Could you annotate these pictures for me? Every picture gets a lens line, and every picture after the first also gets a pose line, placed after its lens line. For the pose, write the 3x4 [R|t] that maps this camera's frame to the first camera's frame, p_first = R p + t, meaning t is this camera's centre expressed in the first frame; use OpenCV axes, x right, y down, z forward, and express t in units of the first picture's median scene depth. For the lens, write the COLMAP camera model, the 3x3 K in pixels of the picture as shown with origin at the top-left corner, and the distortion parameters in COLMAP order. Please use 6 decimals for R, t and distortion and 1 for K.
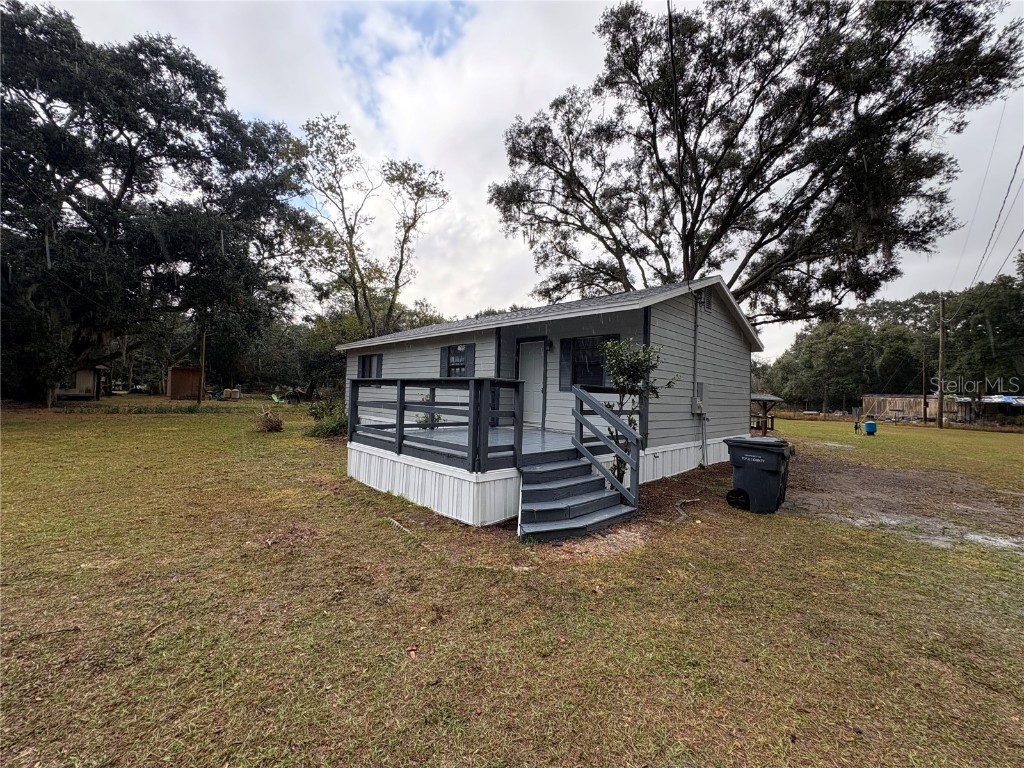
lens RADIAL K [[406.0, 0, 512.6], [0, 406.0, 383.5], [0, 0, 1]] dist [0.002277, 0.000623]
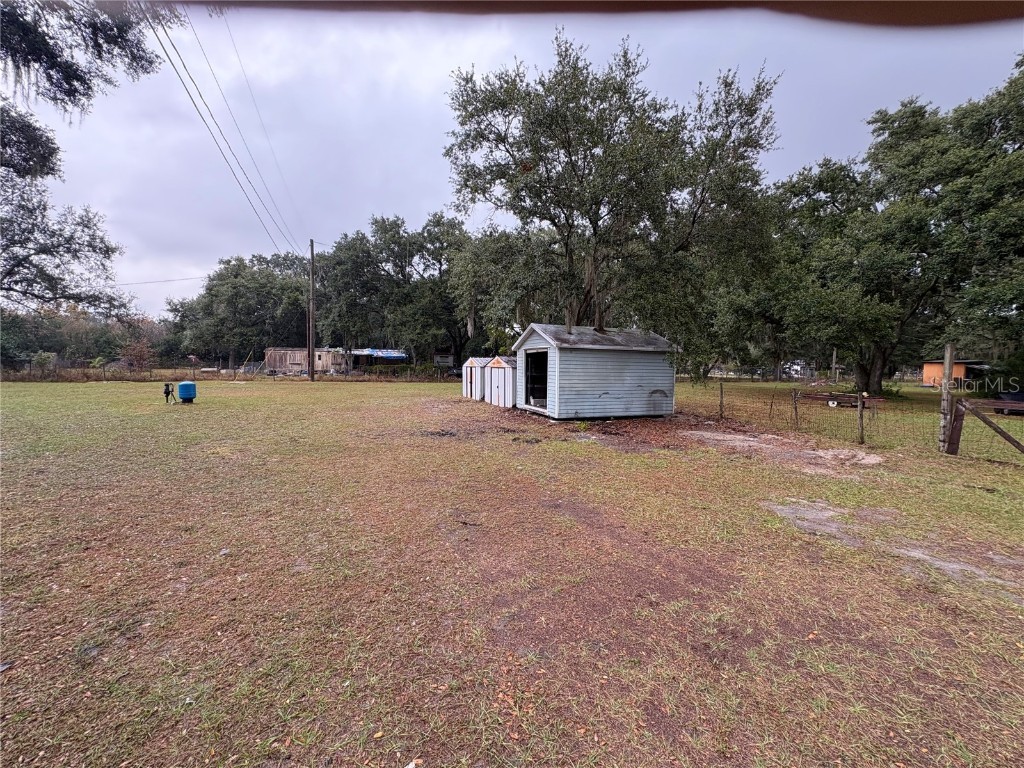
lens RADIAL K [[406.0, 0, 511.9], [0, 406.0, 384.0], [0, 0, 1]] dist [0.002277, 0.000623]
pose [[0.388054, -0.072485, 0.918782, 0.251221], [-0.025292, 0.995689, 0.089235, 0.014302], [-0.921290, -0.057866, 0.384548, 0.149067]]
